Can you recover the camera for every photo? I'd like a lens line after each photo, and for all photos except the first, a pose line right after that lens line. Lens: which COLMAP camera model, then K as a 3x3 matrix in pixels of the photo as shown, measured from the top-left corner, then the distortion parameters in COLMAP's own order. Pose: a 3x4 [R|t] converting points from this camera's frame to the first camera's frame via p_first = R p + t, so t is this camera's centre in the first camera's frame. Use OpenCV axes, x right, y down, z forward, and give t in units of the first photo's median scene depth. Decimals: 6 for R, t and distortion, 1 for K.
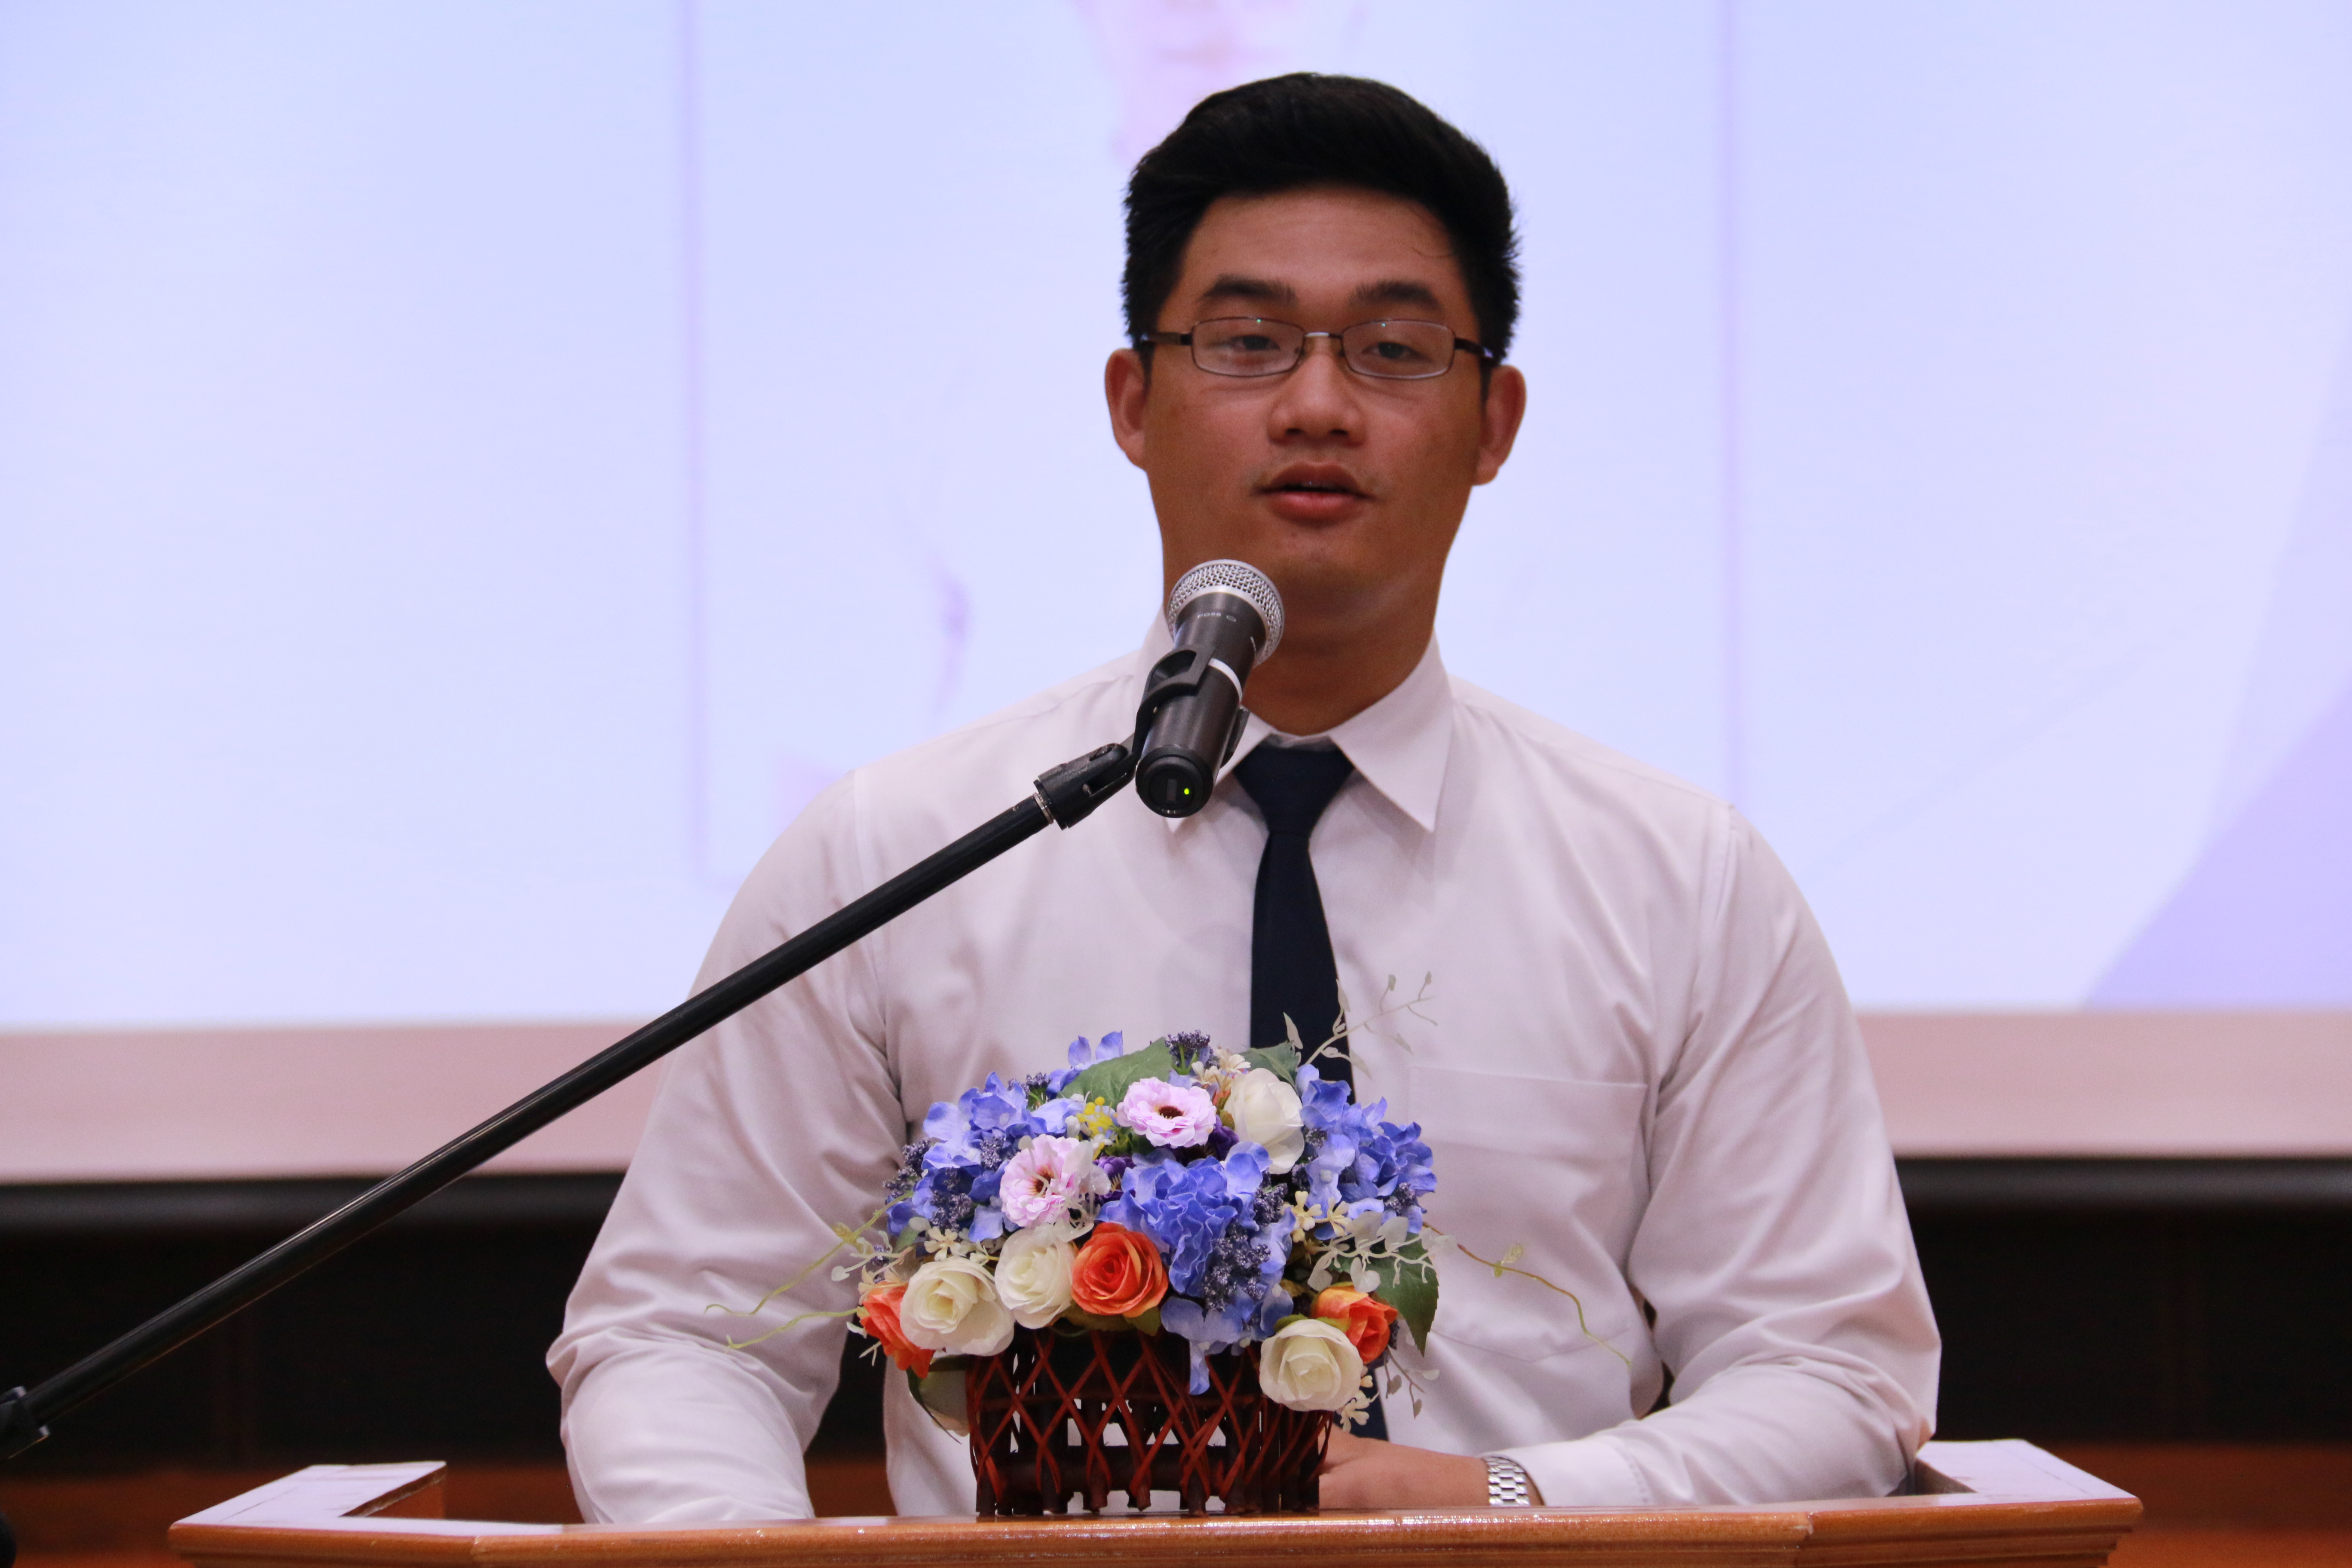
lens RADIAL K [[10882.9, 0, 1176.0], [0, 10882.9, 784.0], [0, 0, 1]] dist [1.372585, 8.376481]
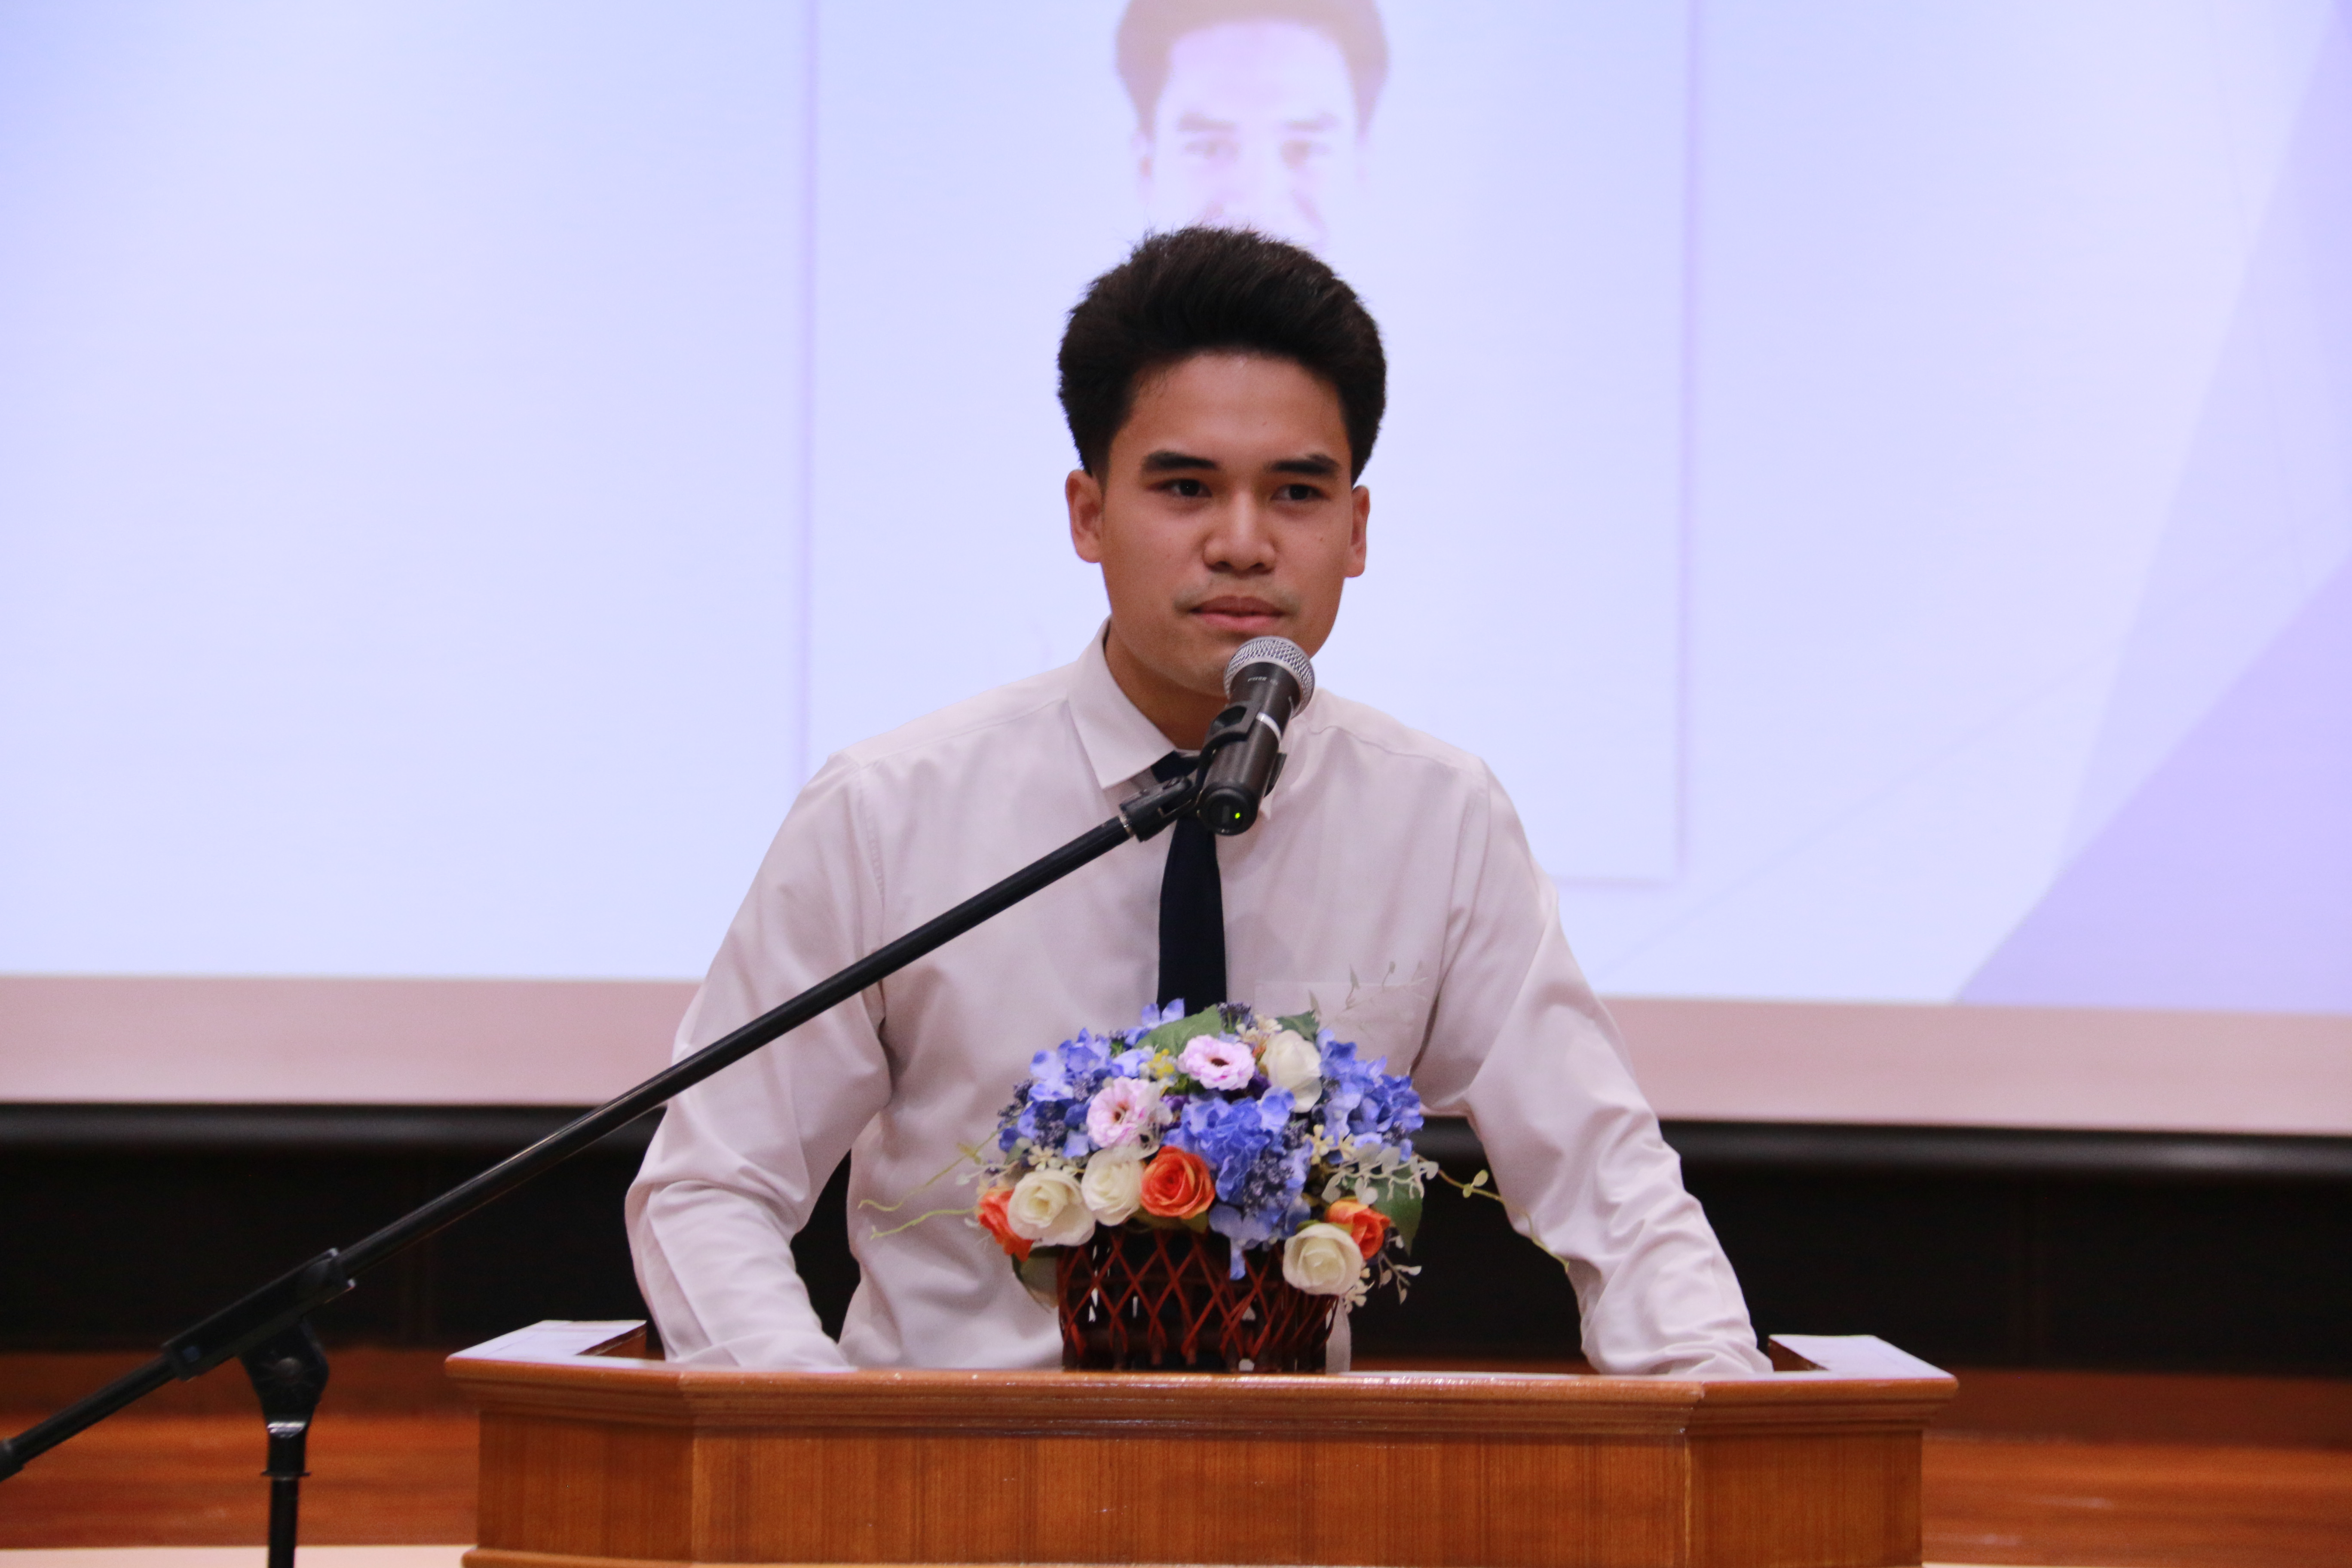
lens RADIAL K [[9654.8, 0, 1176.0], [0, 9654.8, 784.0], [0, 0, 1]] dist [1.284511, 0.038871]
pose [[0.999660, 0.026033, -0.001696, -0.004627], [-0.026034, 0.999661, -0.000499, -0.002362], [0.001683, 0.000543, 0.999998, -0.153089]]
